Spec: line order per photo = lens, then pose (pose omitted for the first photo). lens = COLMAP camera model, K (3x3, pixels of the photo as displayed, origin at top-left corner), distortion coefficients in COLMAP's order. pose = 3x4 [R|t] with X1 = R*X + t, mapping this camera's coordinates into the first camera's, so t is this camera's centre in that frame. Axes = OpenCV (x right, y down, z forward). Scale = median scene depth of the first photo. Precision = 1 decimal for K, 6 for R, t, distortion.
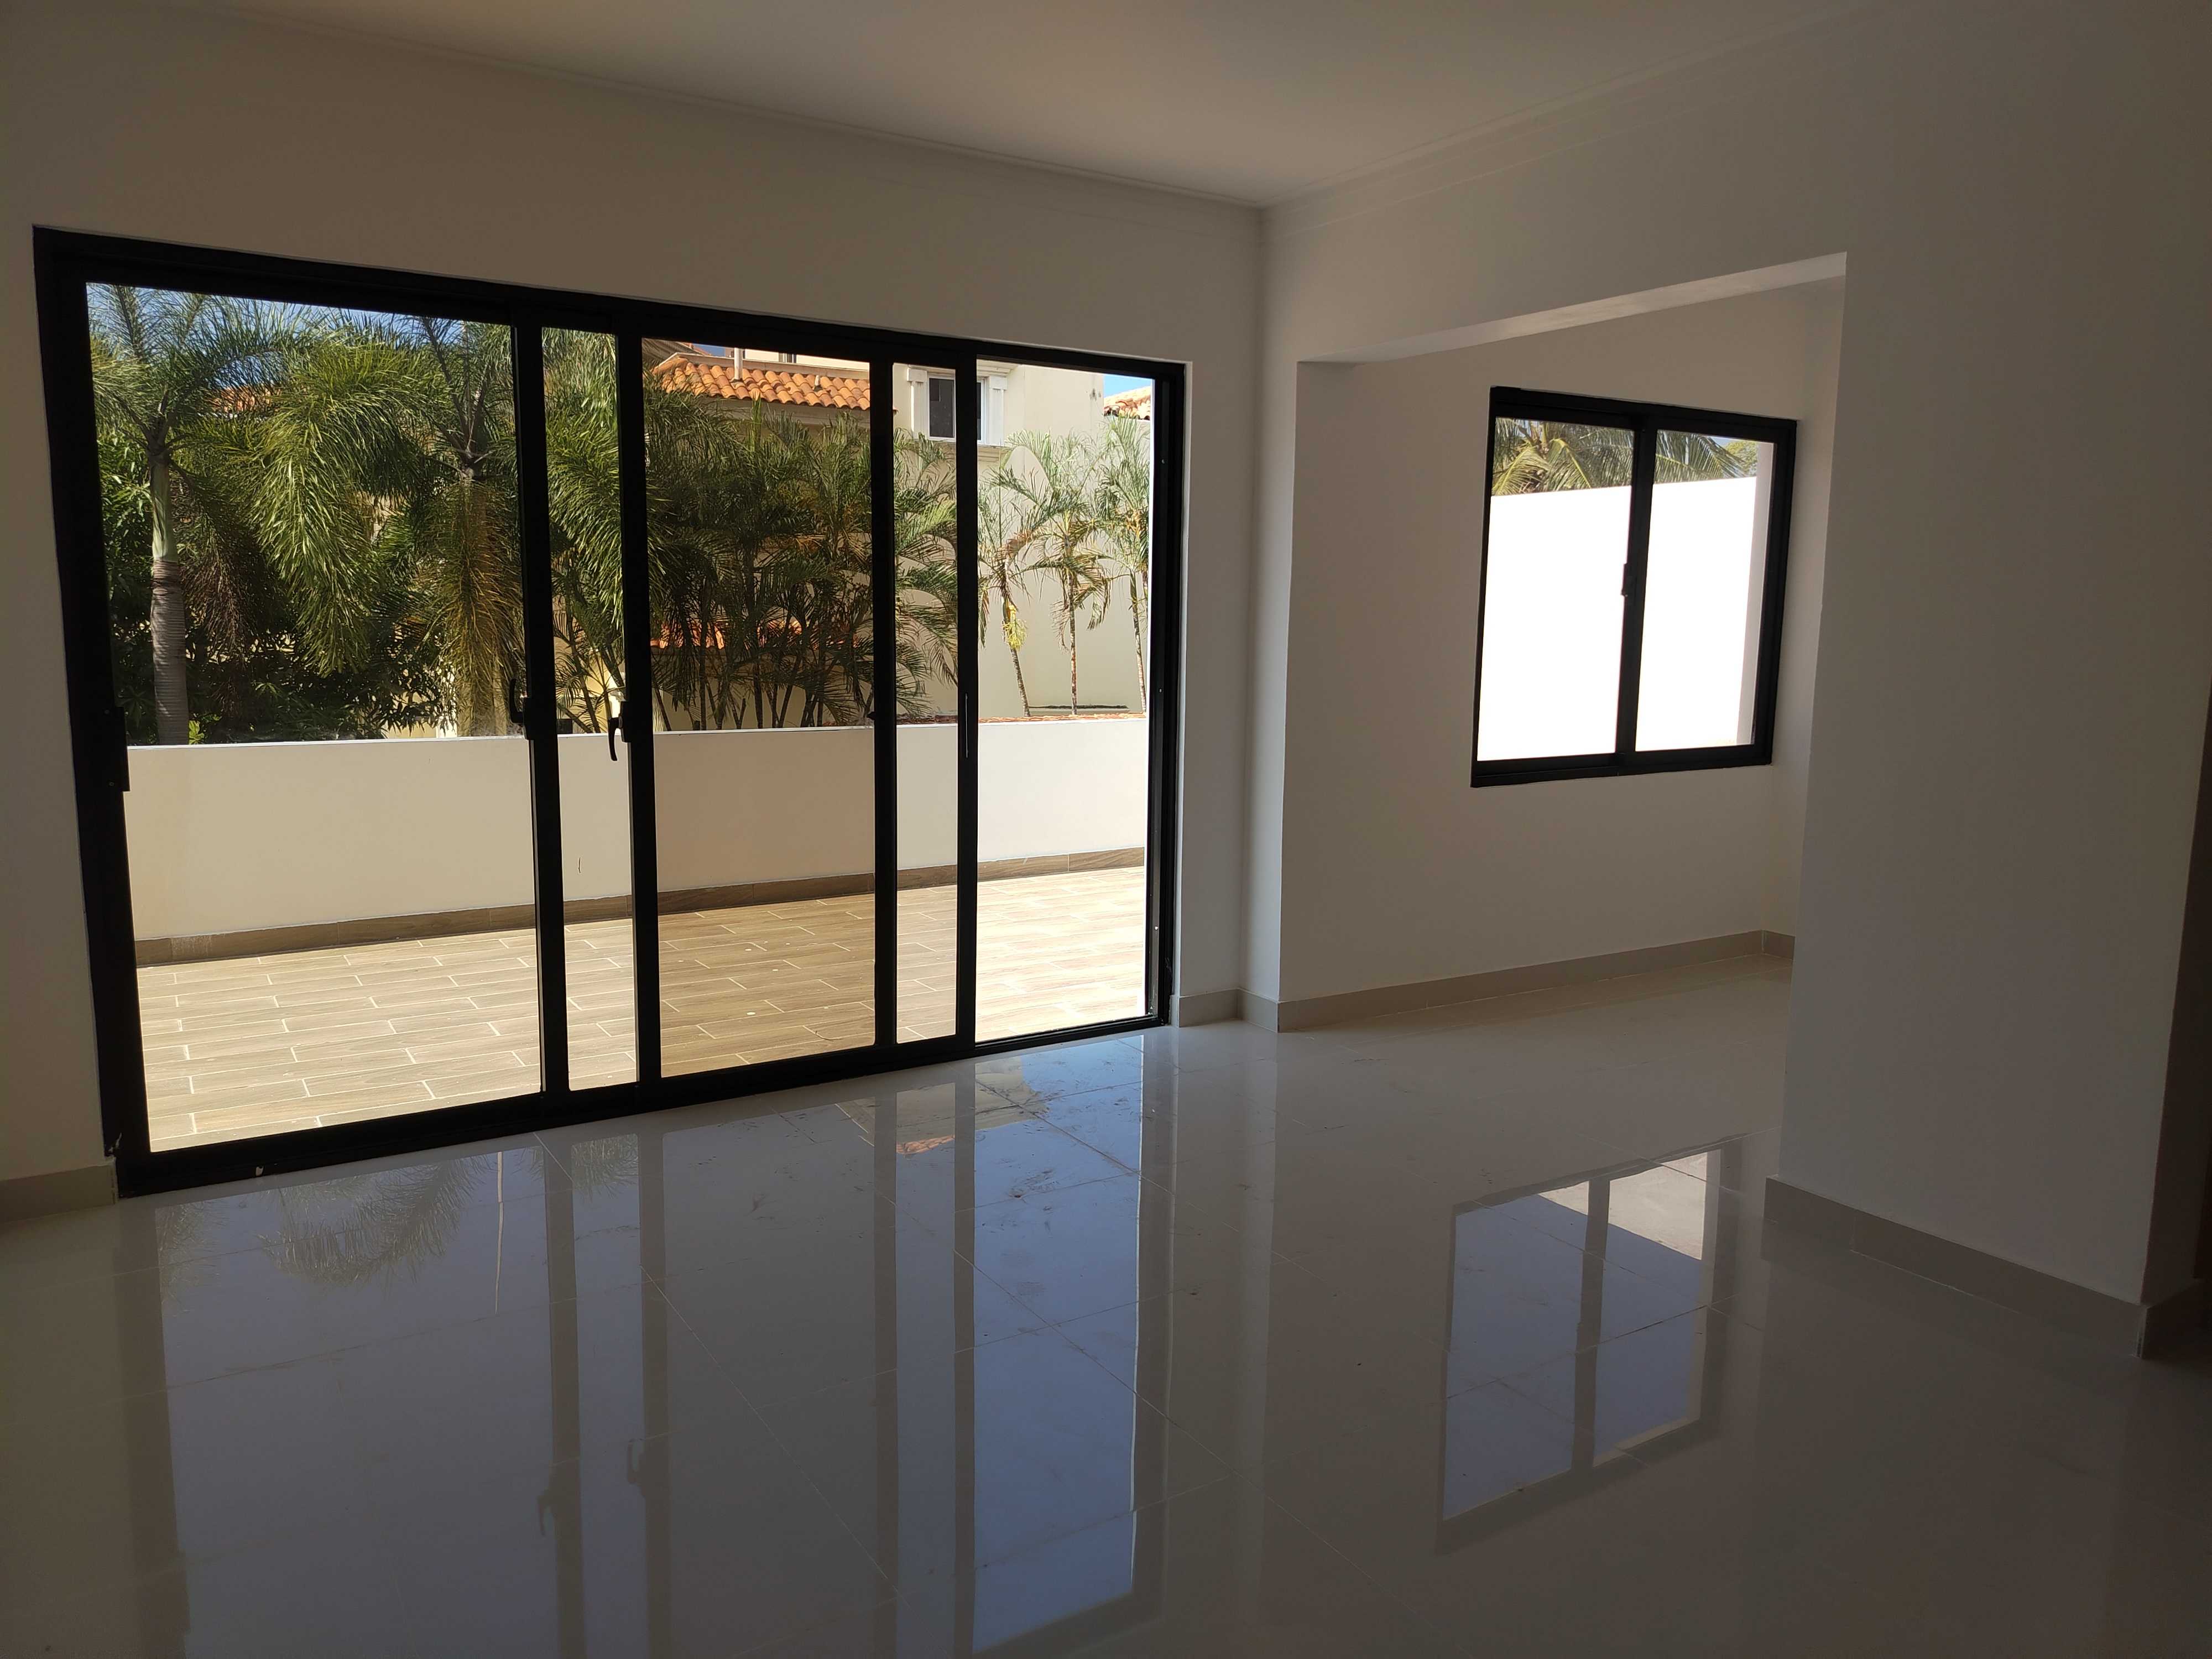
lens RADIAL K [[1535.4, 0, 1106.0], [0, 1535.4, 829.5], [0, 0, 1]] dist [-0.002653, -0.000969]
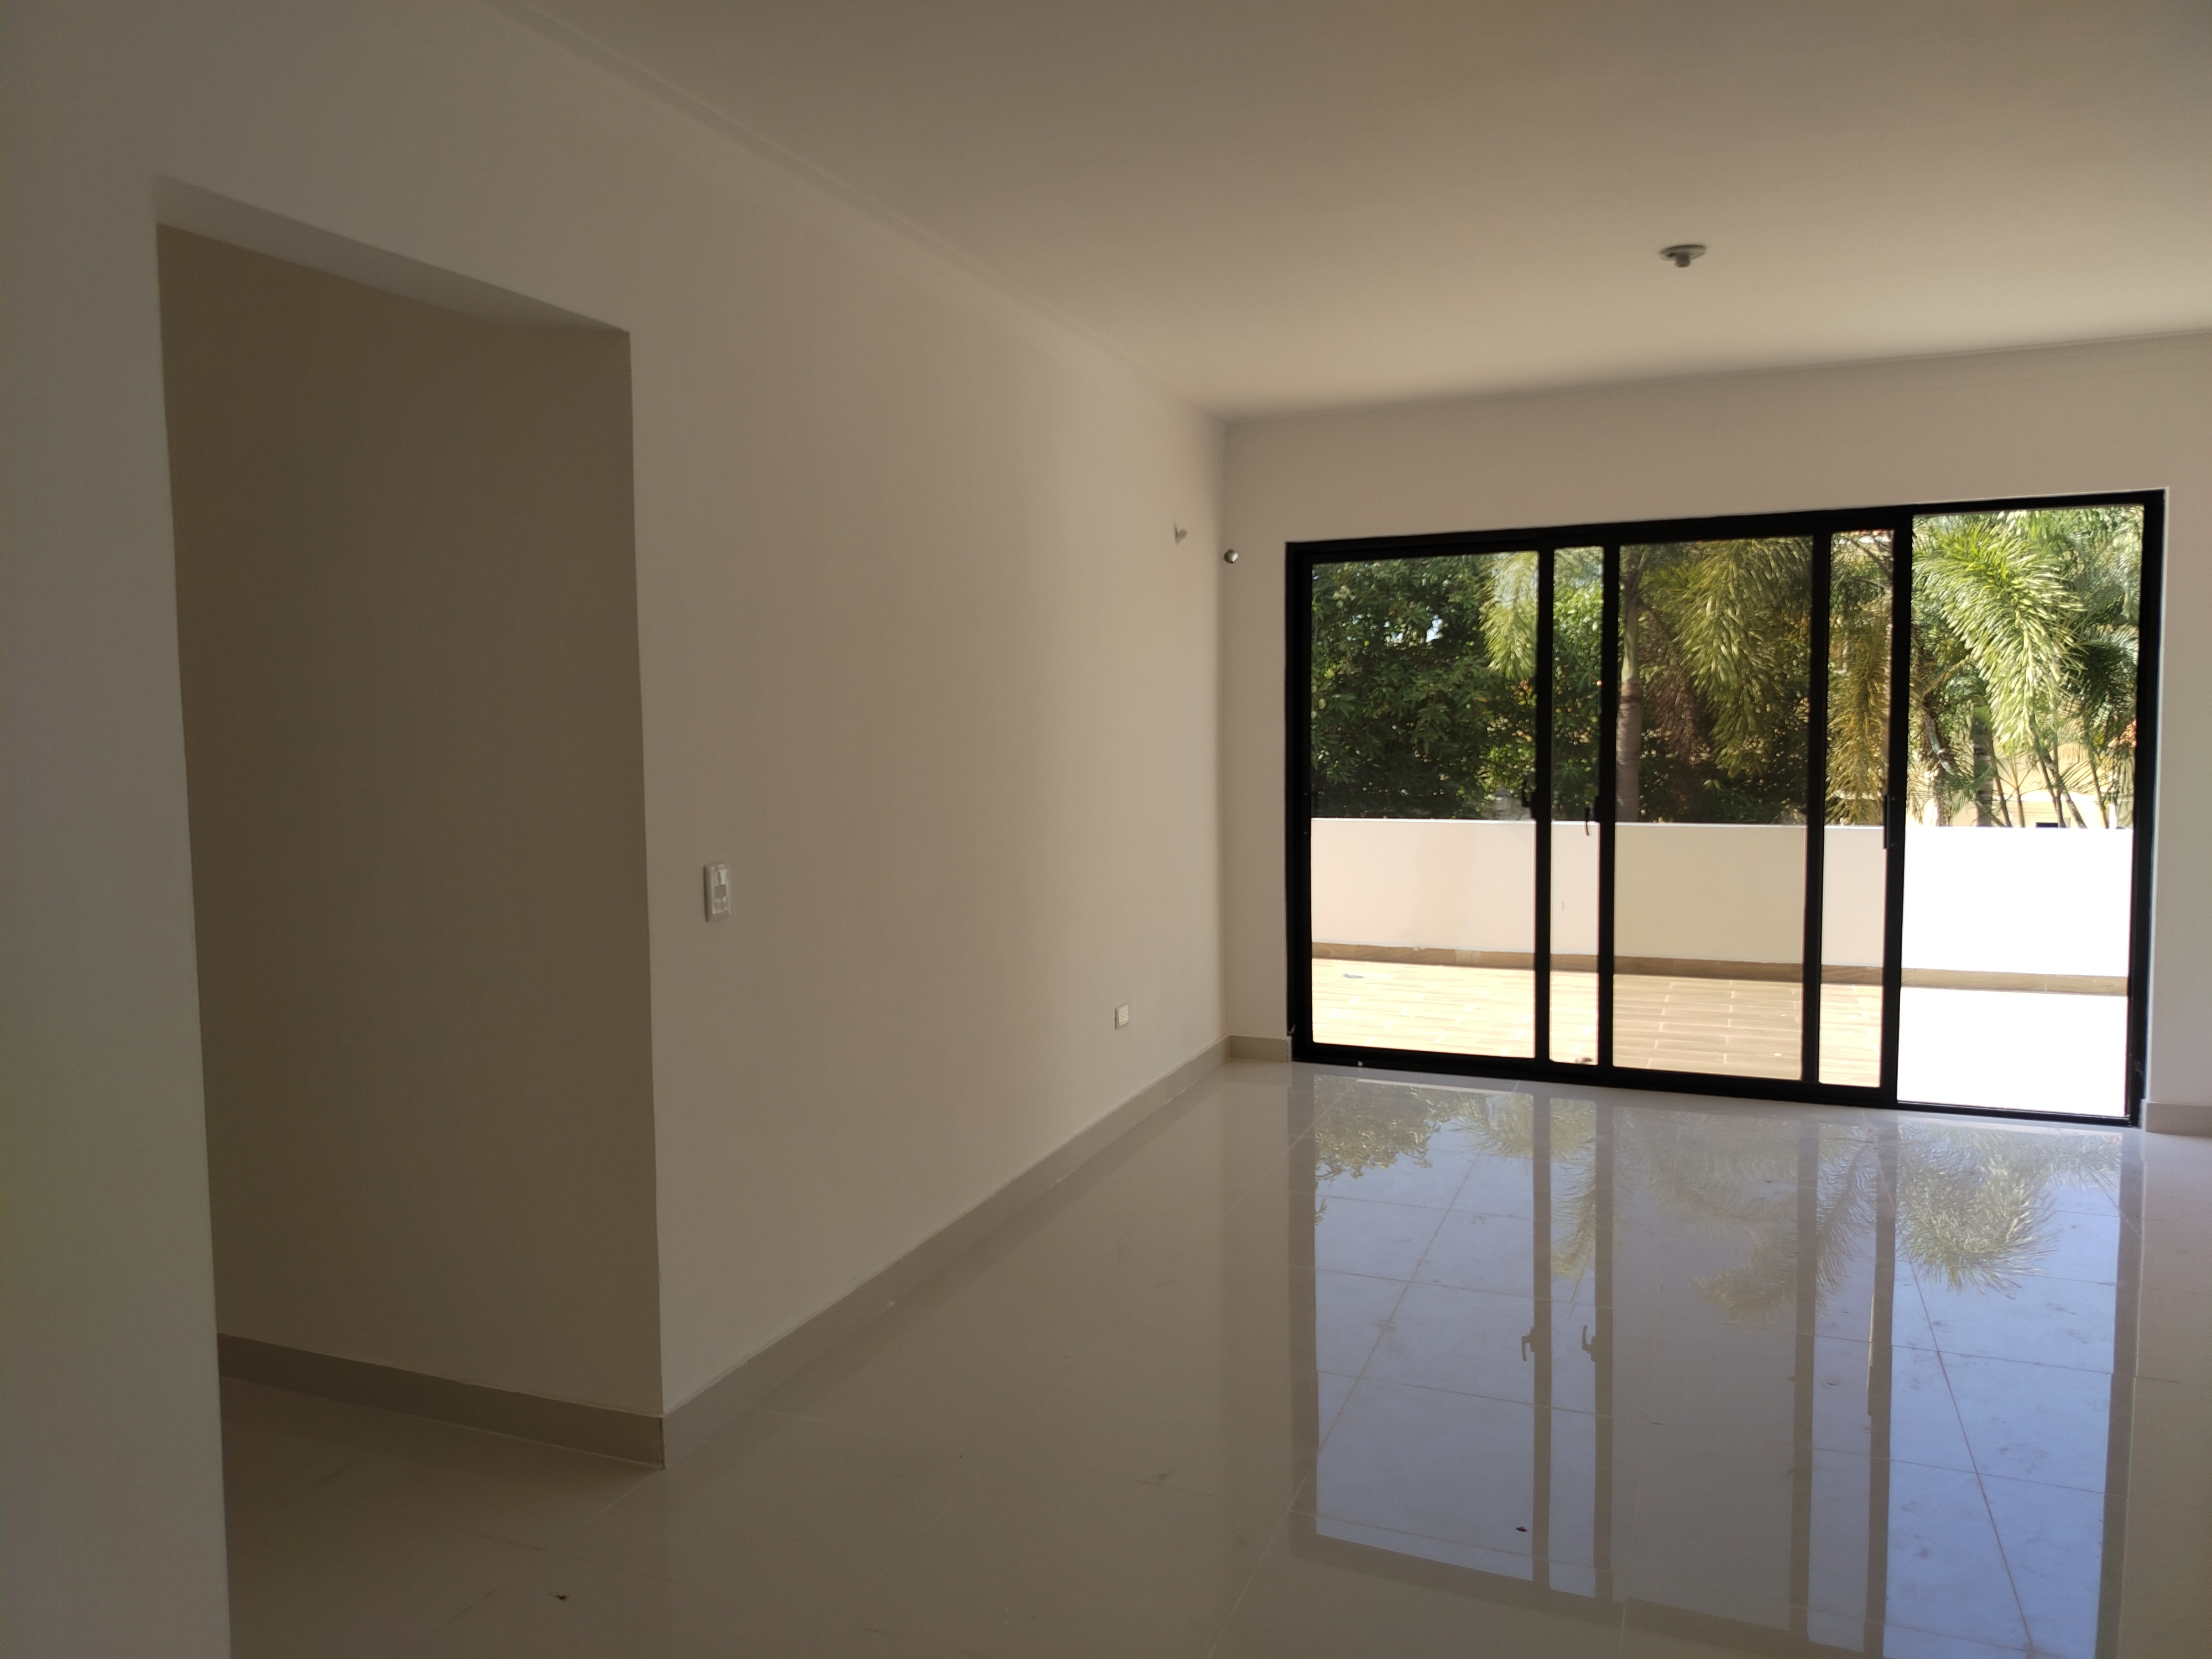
lens RADIAL K [[1535.4, 0, 1106.0], [0, 1535.4, 829.5], [0, 0, 1]] dist [-0.002653, -0.000969]
pose [[0.582493, 0.043820, -0.811654, 0.436762], [-0.094950, 0.995378, -0.014403, 0.006680], [0.807271, 0.085456, 0.583961, -0.175422]]
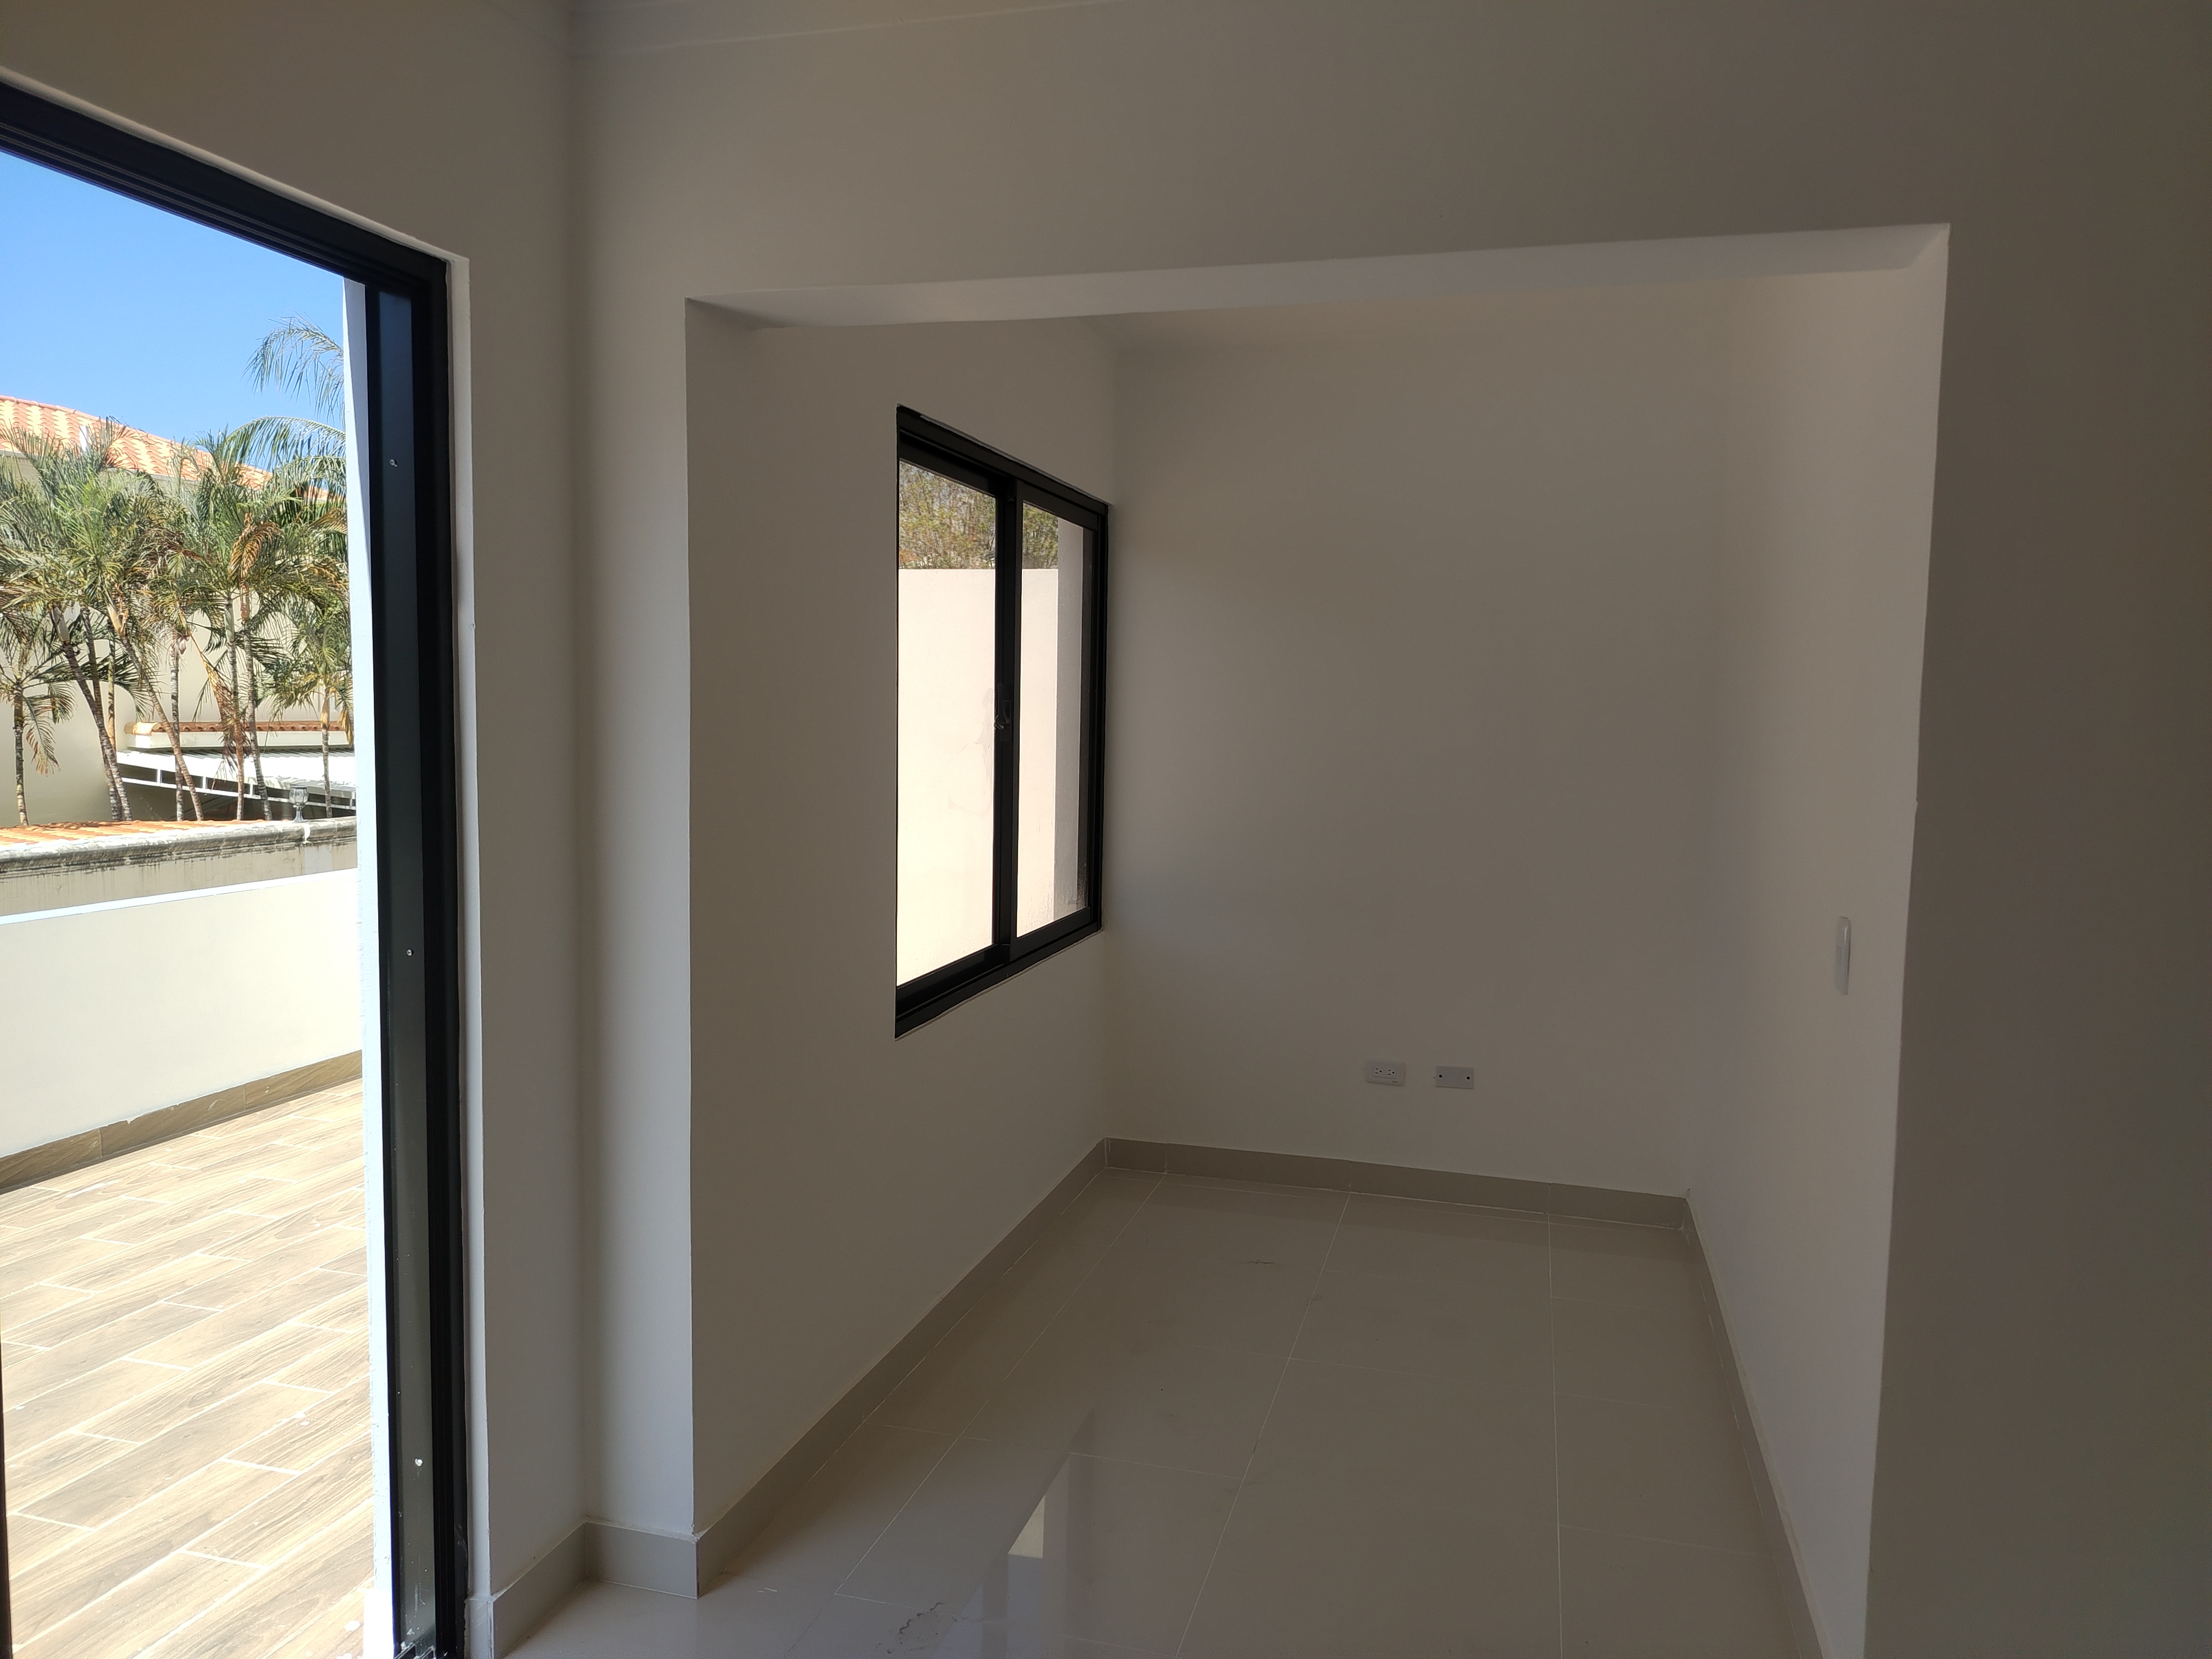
lens RADIAL K [[1546.4, 0, 1106.0], [0, 1546.4, 829.5], [0, 0, 1]] dist [0.062090, -0.000112]
pose [[0.754842, -0.048365, 0.654121, -0.107094], [0.081317, 0.996484, -0.020159, -0.092208], [-0.650846, 0.068408, 0.756122, 0.458355]]
